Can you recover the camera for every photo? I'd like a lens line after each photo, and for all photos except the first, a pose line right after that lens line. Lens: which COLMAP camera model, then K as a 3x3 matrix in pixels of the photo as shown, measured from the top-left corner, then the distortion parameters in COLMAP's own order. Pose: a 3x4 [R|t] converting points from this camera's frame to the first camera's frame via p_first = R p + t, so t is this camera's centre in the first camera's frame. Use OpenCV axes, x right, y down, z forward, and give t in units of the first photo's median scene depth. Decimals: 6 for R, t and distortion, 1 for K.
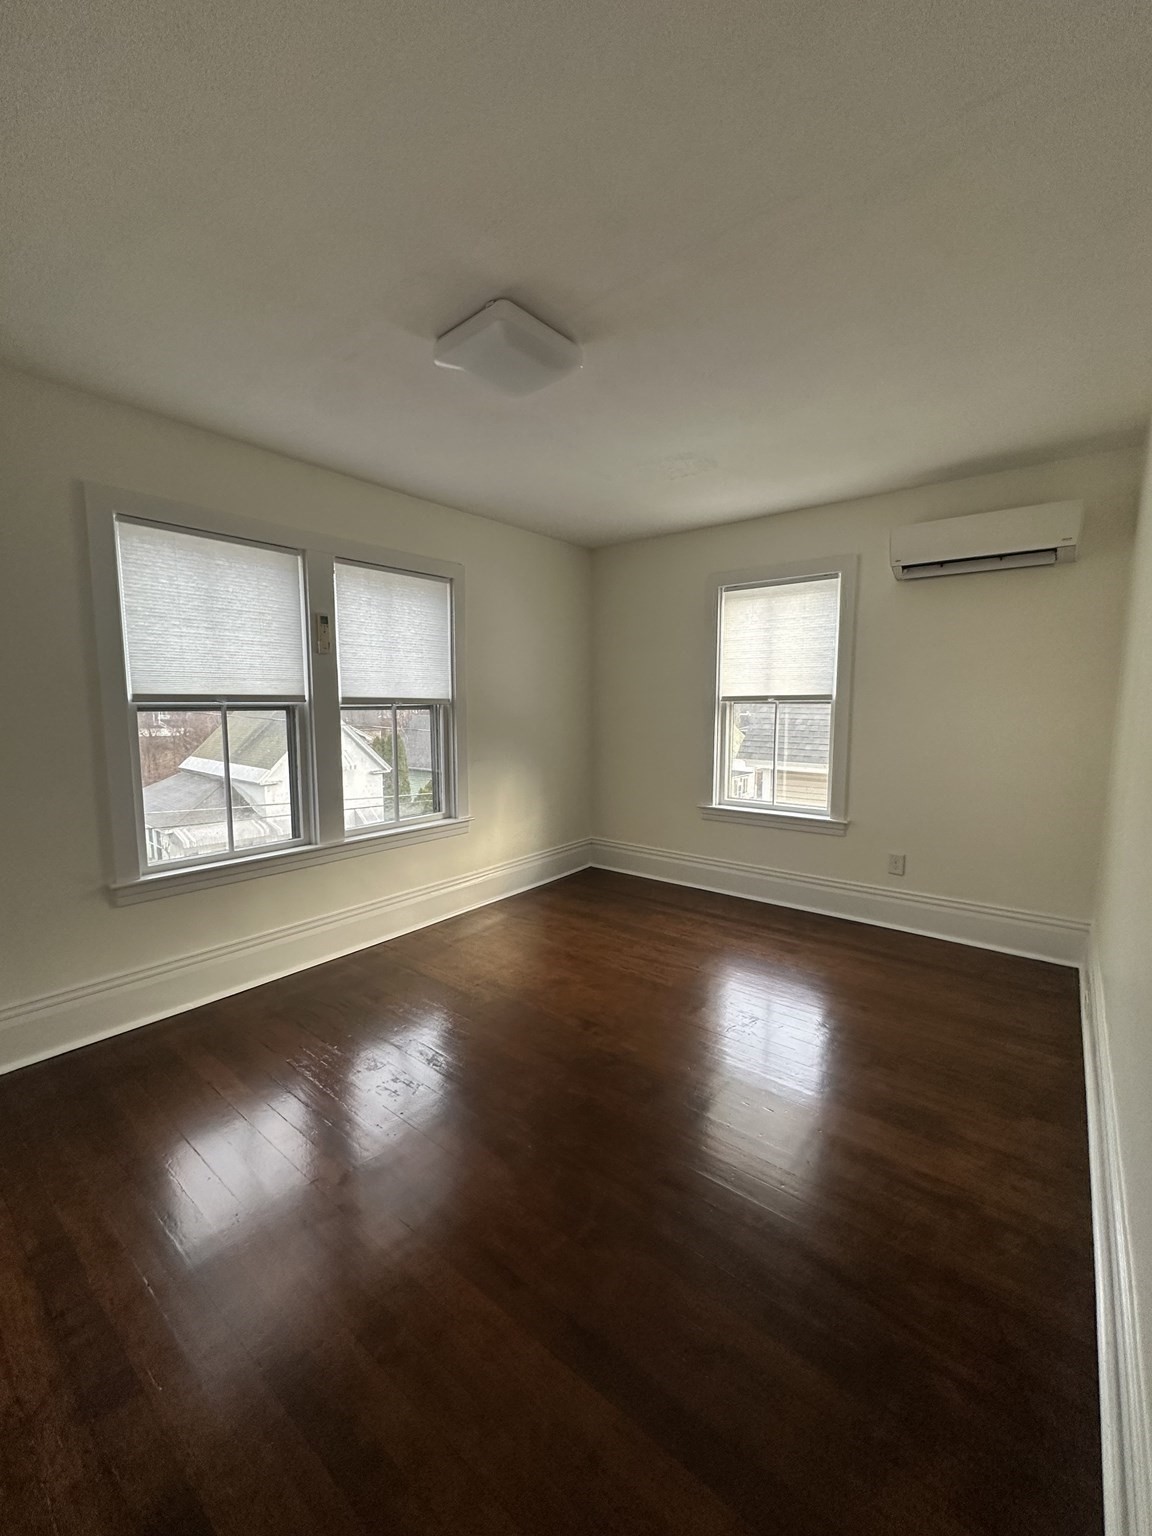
lens RADIAL K [[611.3, 0, 574.1], [0, 611.3, 761.6], [0, 0, 1]] dist [0.001496, 0.000294]
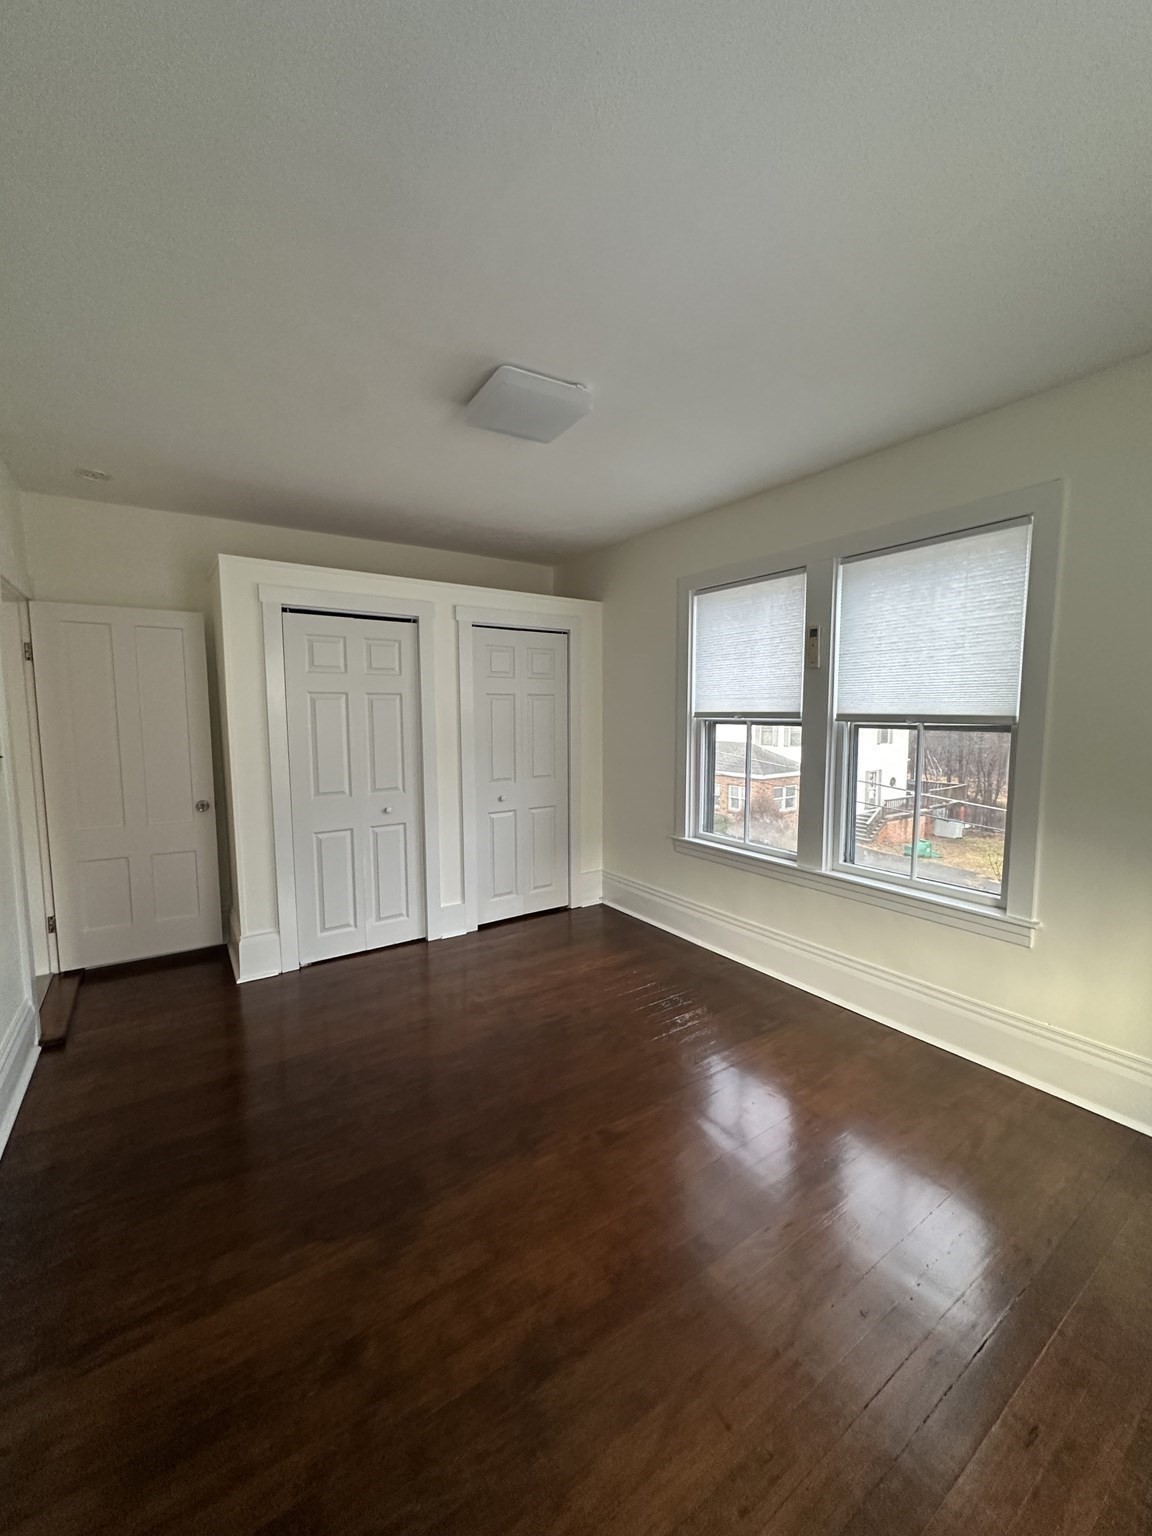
lens RADIAL K [[611.3, 0, 576.2], [0, 611.3, 775.0], [0, 0, 1]] dist [0.001496, 0.000294]
pose [[-0.281040, 0.080733, -0.956294, 0.609475], [-0.113045, 0.986733, 0.116525, -0.079719], [0.953015, 0.140853, -0.268185, 0.910649]]
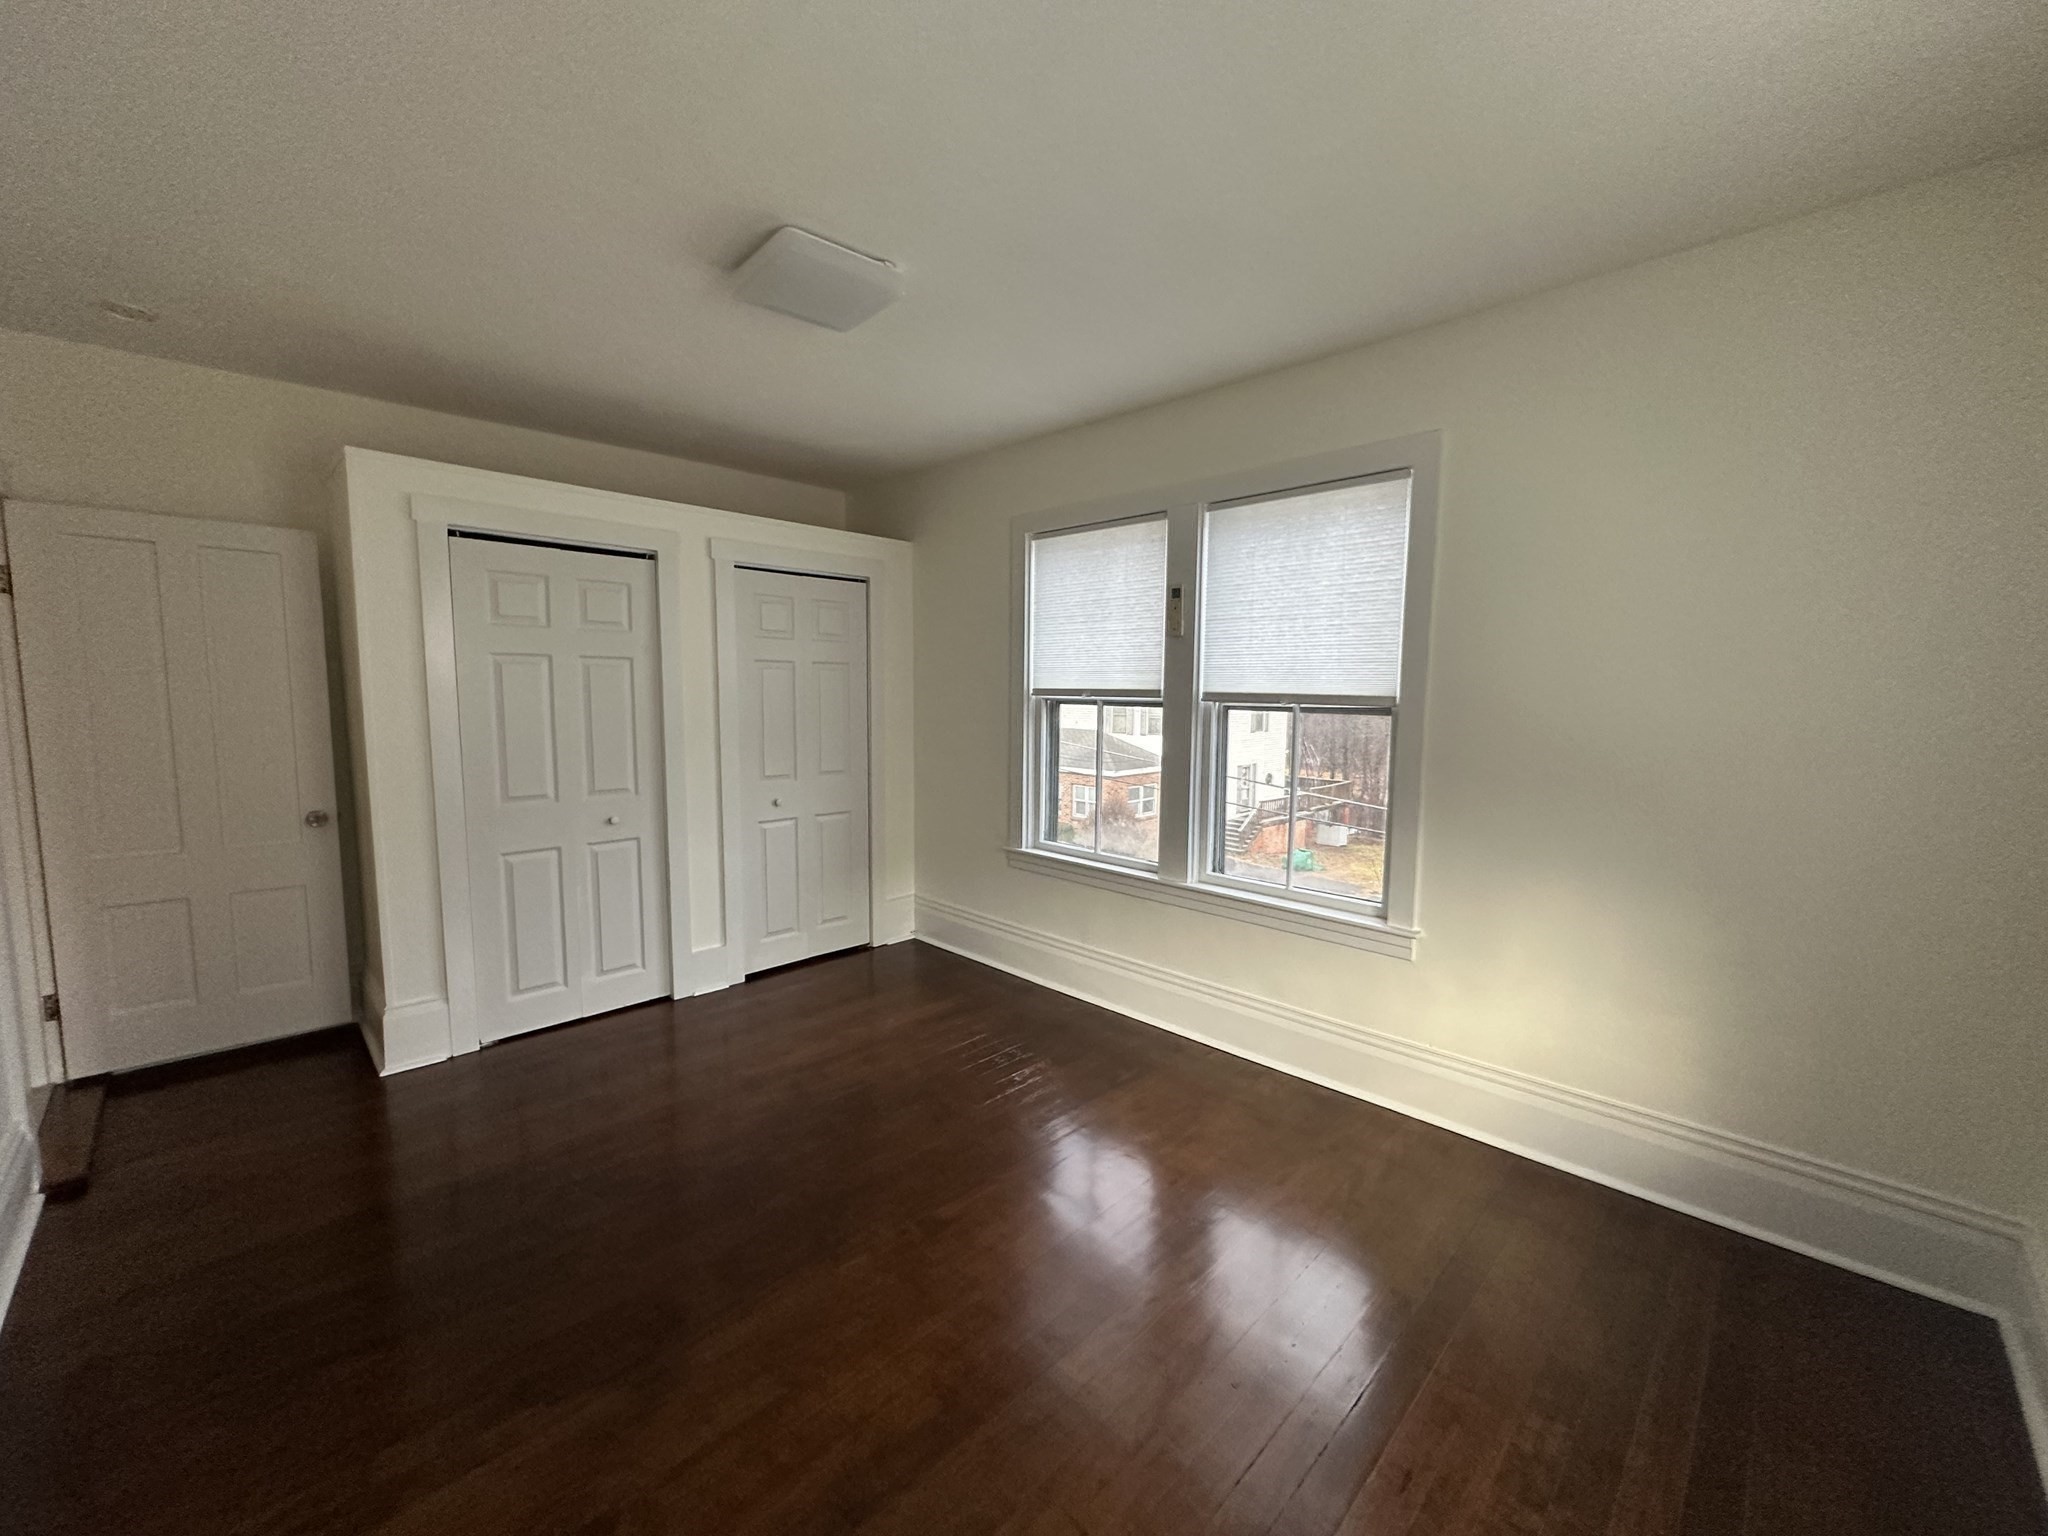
lens RADIAL K [[815.0, 0, 1023.9], [0, 815.0, 780.8], [0, 0, 1]] dist [0.001496, 0.000294]
pose [[-0.099339, 0.091905, -0.990800, 0.645601], [-0.126018, 0.986546, 0.104145, -0.076878], [0.987042, 0.135205, -0.086421, 0.907082]]
